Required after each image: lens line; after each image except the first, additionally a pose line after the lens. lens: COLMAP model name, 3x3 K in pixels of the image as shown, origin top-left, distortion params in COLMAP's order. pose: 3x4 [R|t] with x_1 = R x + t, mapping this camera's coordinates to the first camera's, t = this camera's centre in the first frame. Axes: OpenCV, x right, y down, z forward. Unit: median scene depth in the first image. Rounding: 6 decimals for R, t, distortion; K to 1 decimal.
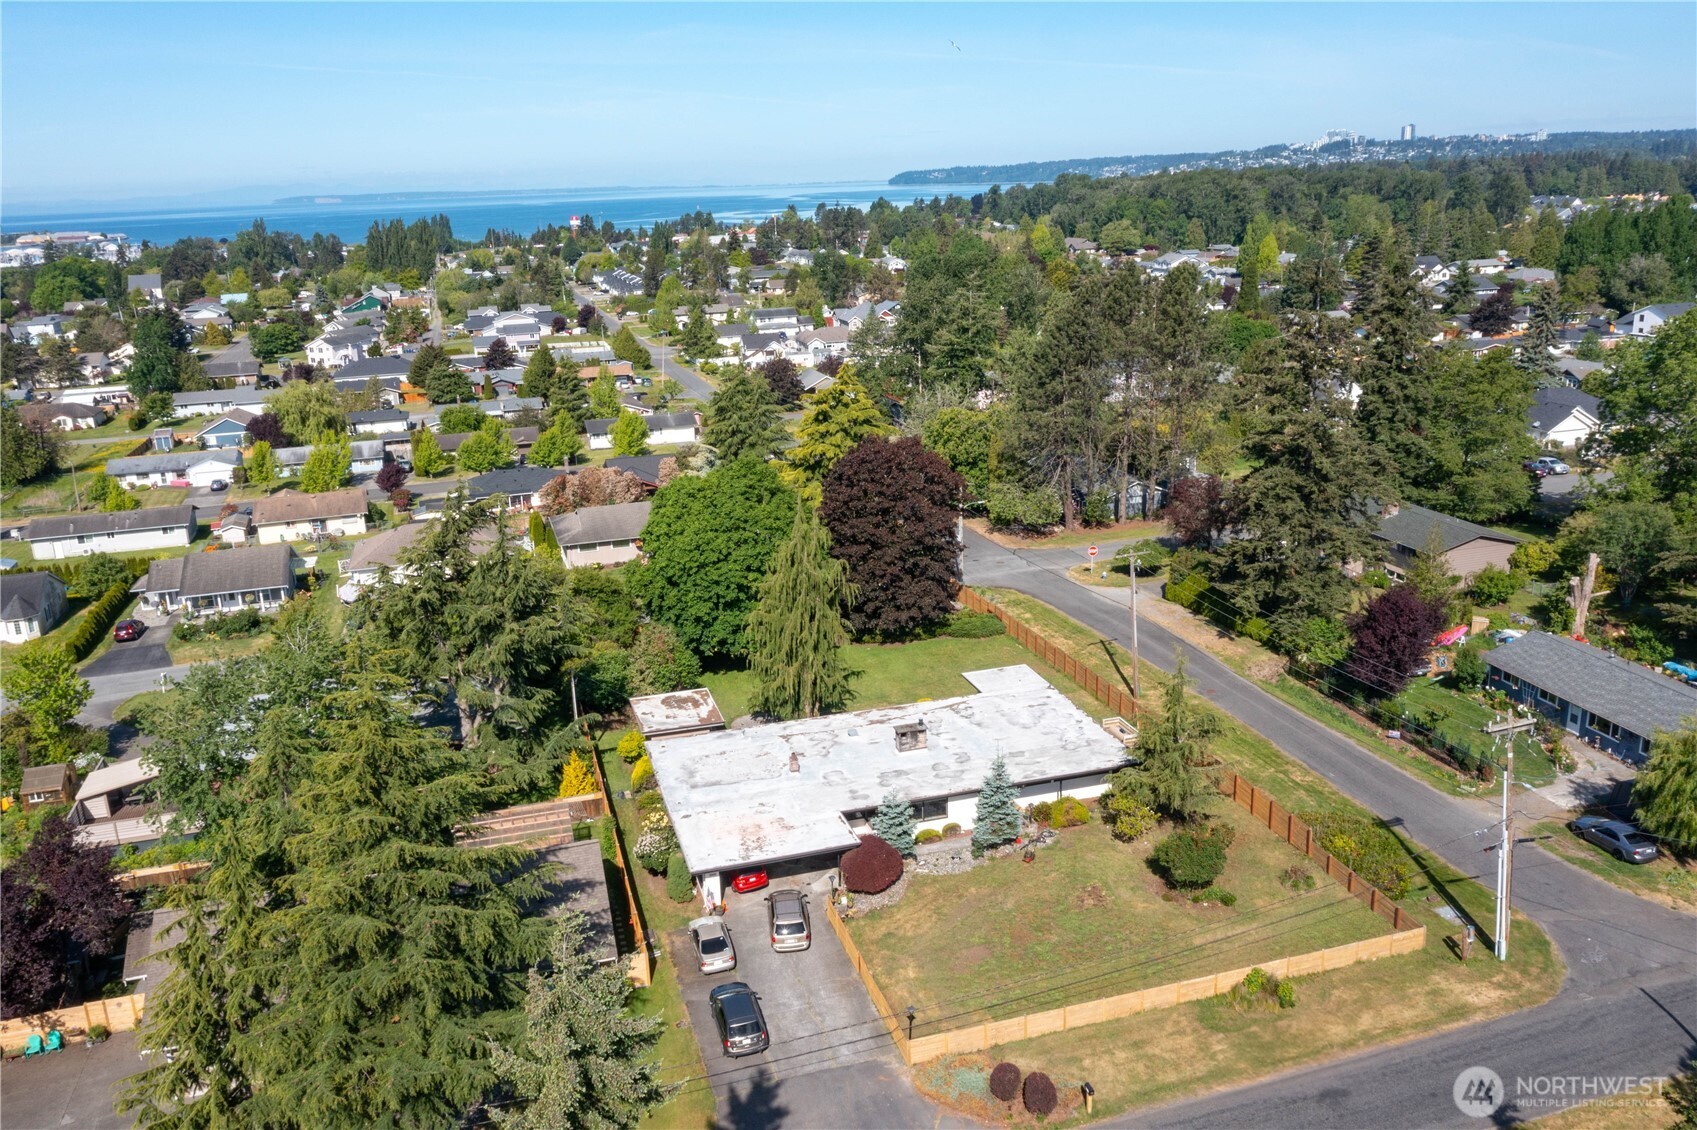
lens RADIAL K [[1339.5, 0, 848.5], [0, 1339.5, 565.0], [0, 0, 1]] dist [-0.008846, -0.002201]
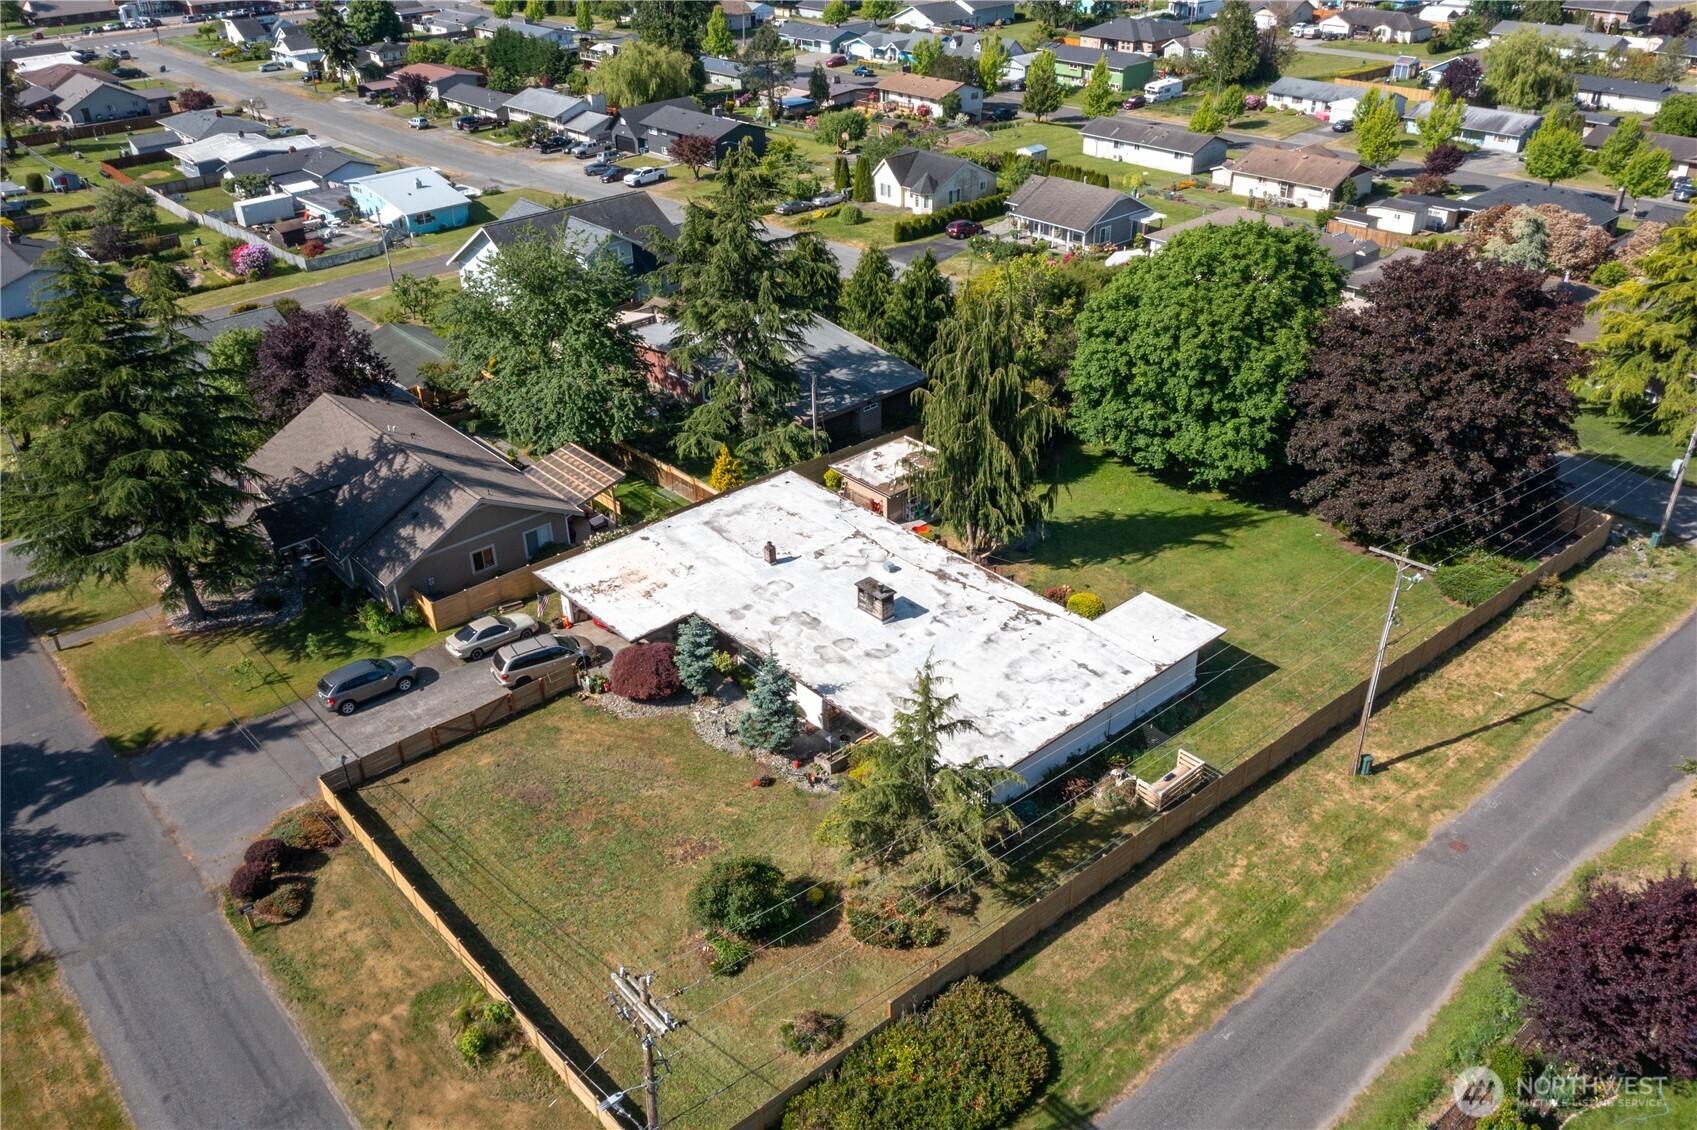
lens RADIAL K [[1339.5, 0, 848.5], [0, 1339.5, 565.0], [0, 0, 1]] dist [-0.008846, -0.002201]
pose [[0.425314, 0.472937, -0.771646, 0.403448], [-0.245711, 0.880921, 0.404481, -0.129688], [0.871053, 0.017570, 0.490874, 0.368354]]
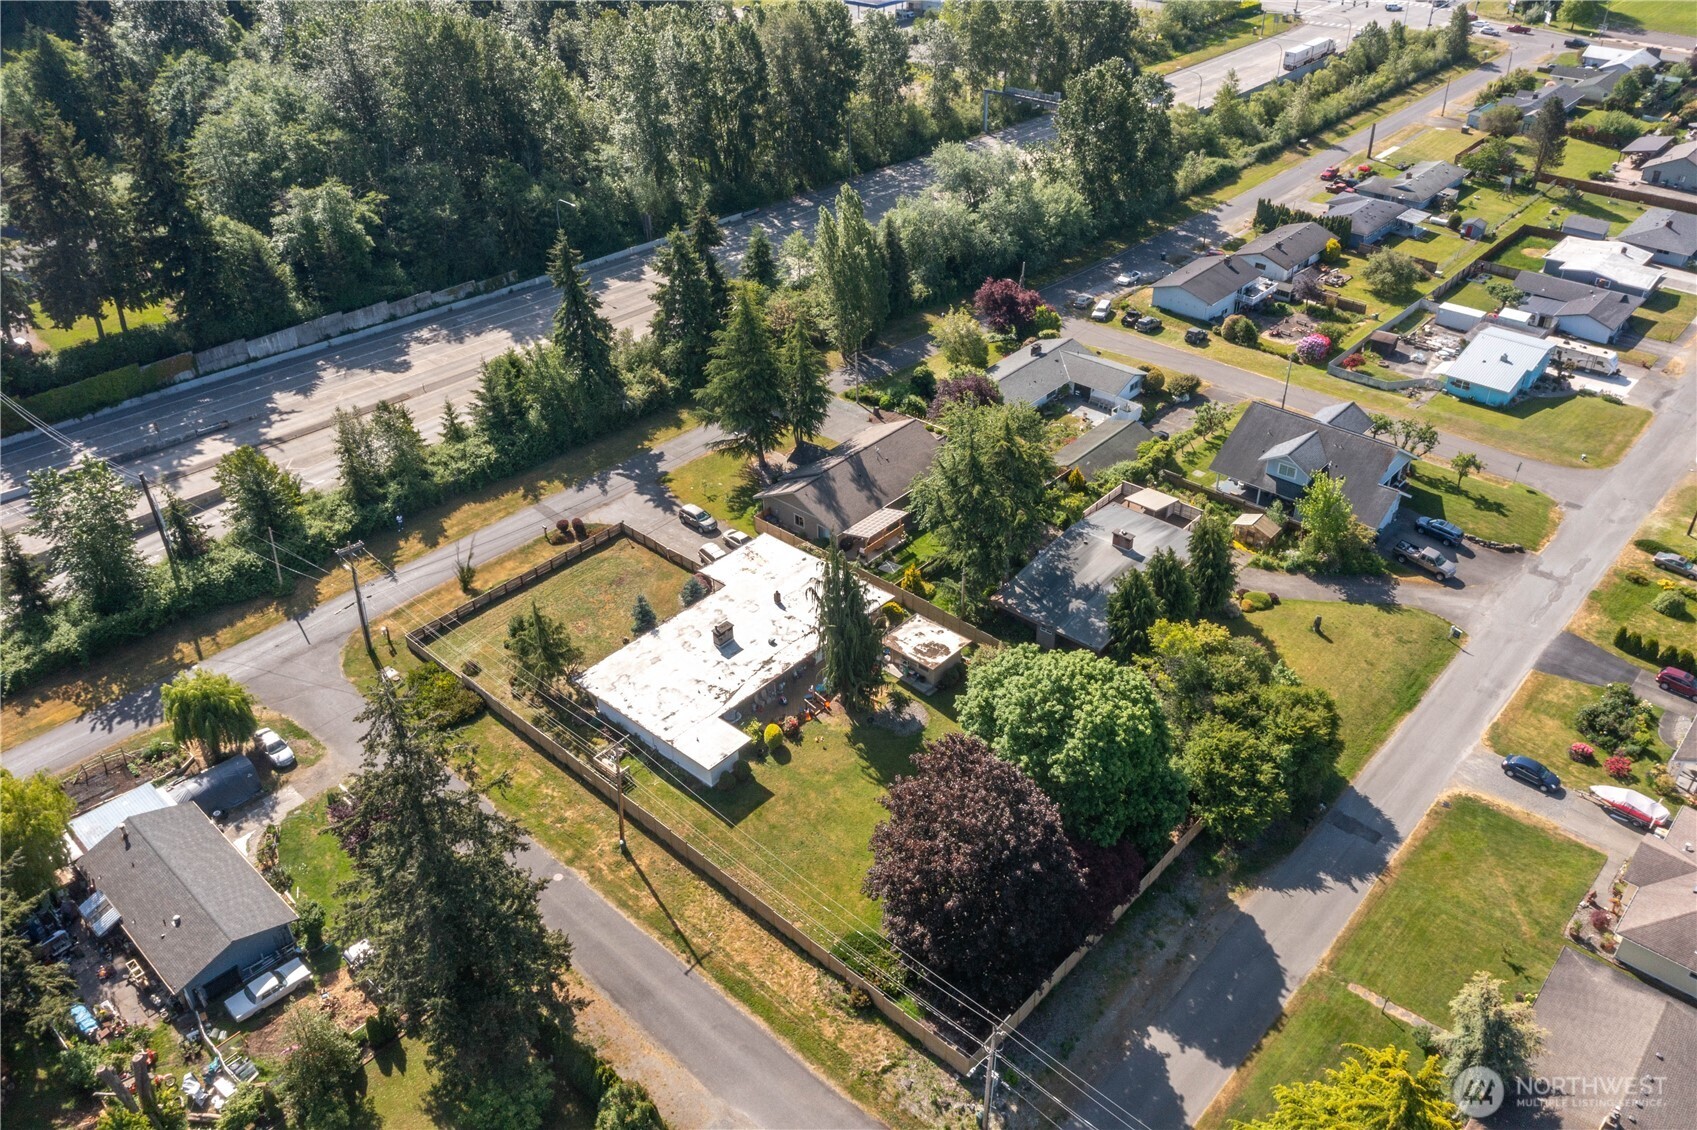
lens RADIAL K [[1339.5, 0, 848.5], [0, 1339.5, 565.0], [0, 0, 1]] dist [-0.008846, -0.002201]
pose [[-0.847438, 0.334382, -0.412355, 0.319702], [-0.104905, 0.655933, 0.747494, -0.641140], [0.520426, 0.676713, -0.520785, 1.106917]]
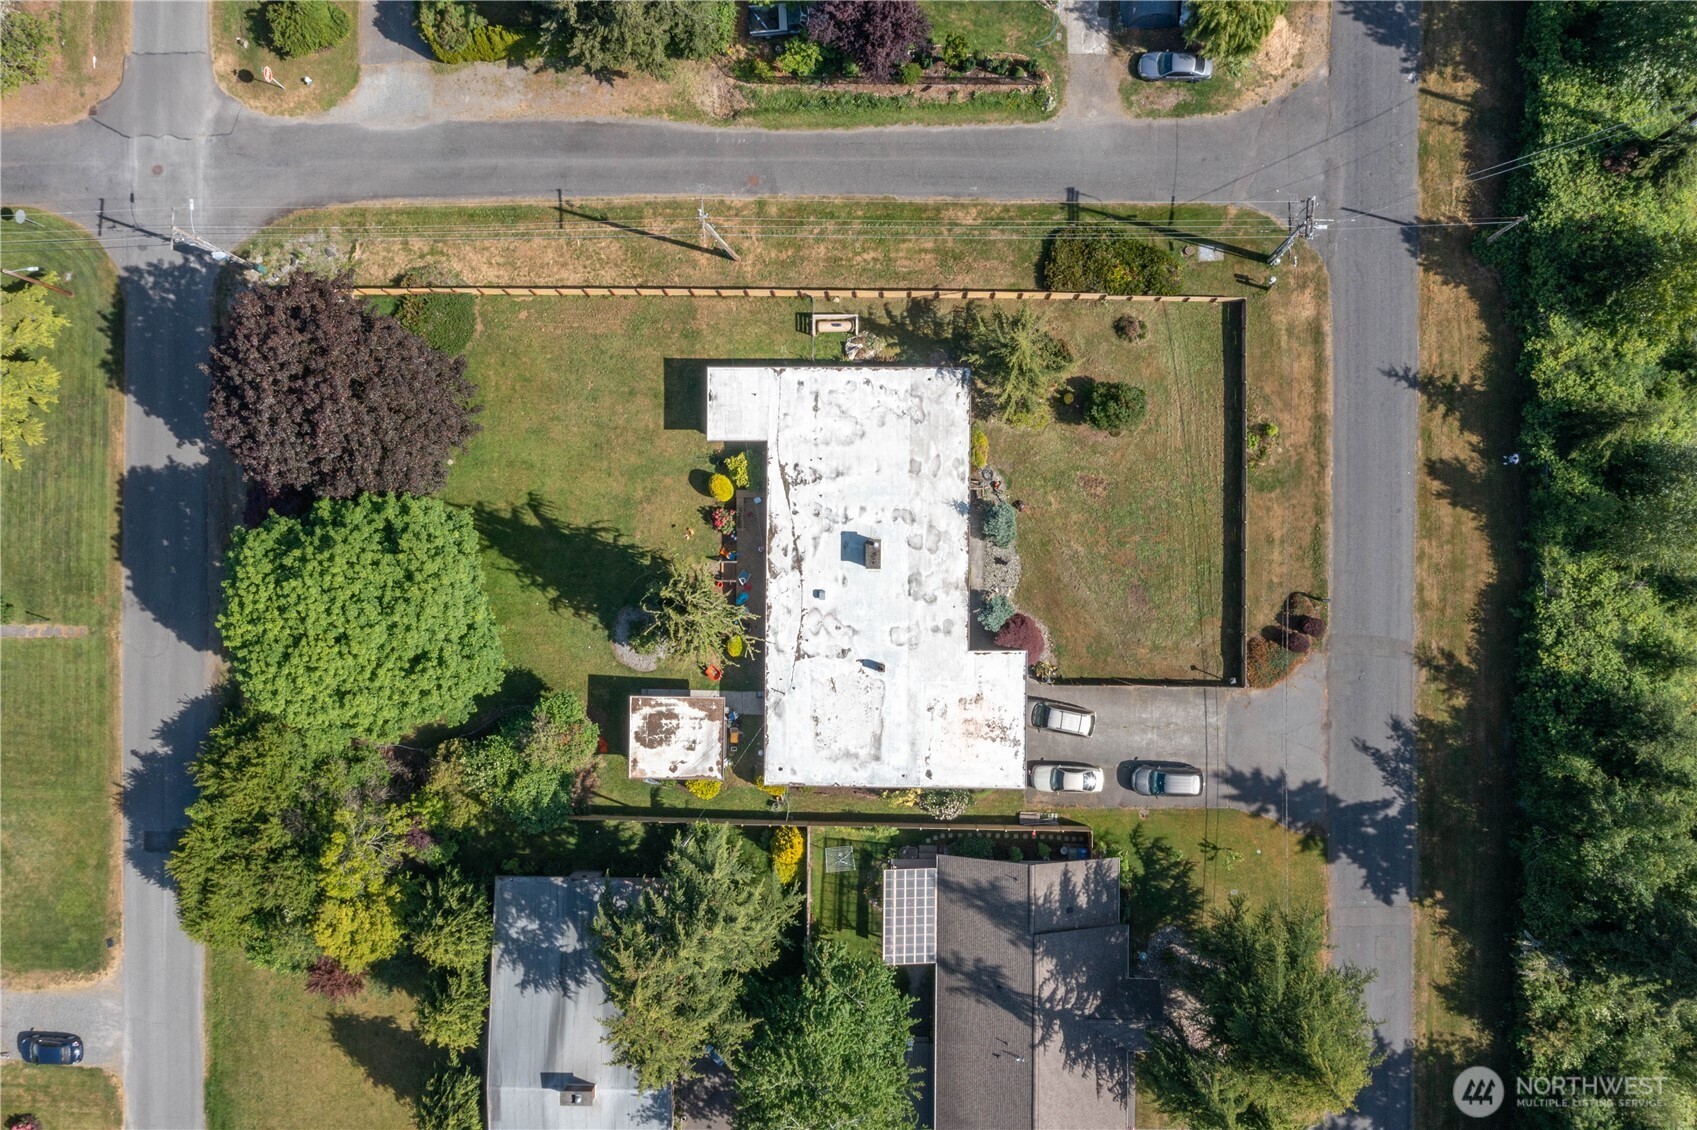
lens RADIAL K [[1339.5, 0, 848.5], [0, 1339.5, 565.0], [0, 0, 1]] dist [-0.008846, -0.002201]
pose [[0.289740, -0.956402, 0.036698, -0.001056], [0.304785, 0.128545, 0.943707, -0.555292], [-0.907280, -0.262245, 0.328742, 0.410099]]
